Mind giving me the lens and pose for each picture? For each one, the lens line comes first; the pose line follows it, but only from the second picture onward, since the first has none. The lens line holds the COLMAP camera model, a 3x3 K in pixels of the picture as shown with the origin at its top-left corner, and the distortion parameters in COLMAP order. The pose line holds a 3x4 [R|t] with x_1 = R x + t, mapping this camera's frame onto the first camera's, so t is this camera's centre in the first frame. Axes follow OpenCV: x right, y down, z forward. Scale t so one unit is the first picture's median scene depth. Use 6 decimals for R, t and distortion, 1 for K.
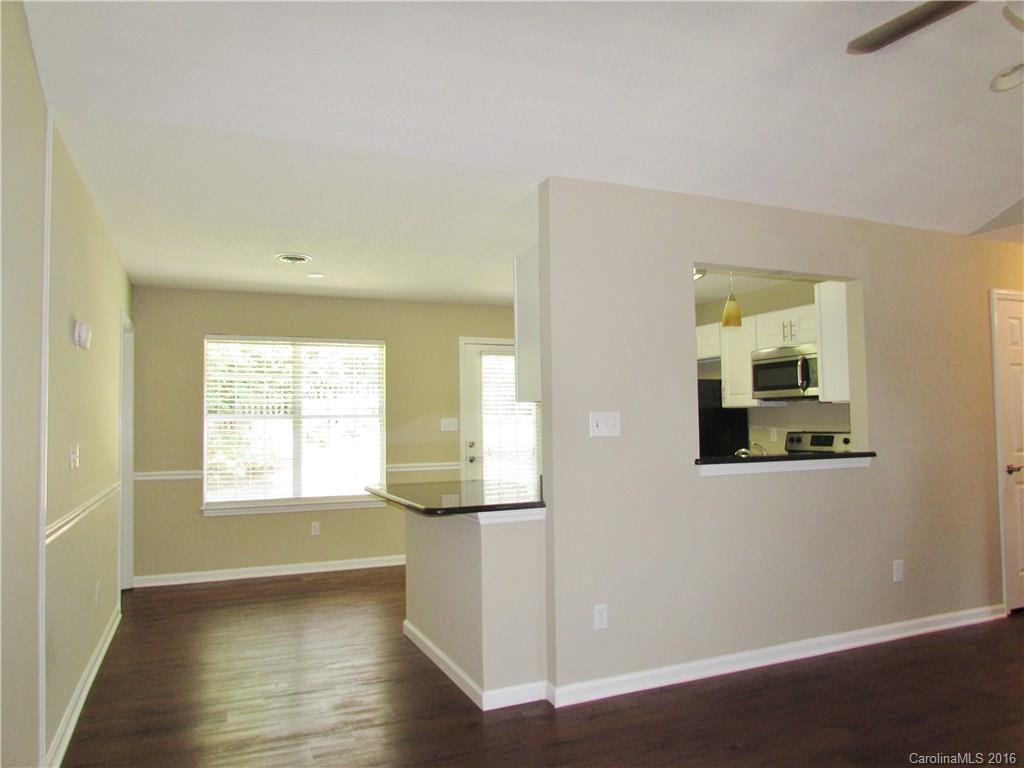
lens RADIAL K [[702.5, 0, 512.0], [0, 702.5, 384.0], [0, 0, 1]] dist [0.003538, 0.001326]
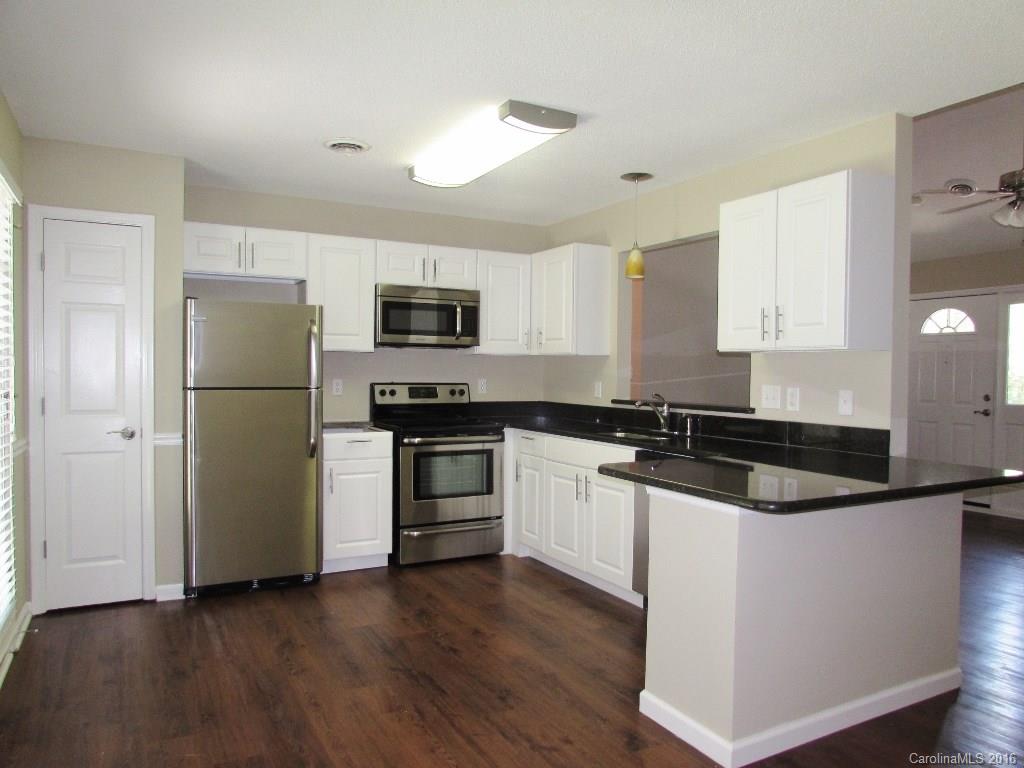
lens RADIAL K [[702.5, 0, 512.0], [0, 702.5, 384.0], [0, 0, 1]] dist [0.003538, 0.001326]
pose [[-0.081905, -0.004320, 0.996631, -0.526158], [-0.063056, 0.998010, -0.000856, 0.064303], [-0.994643, -0.062914, -0.082014, 0.986793]]
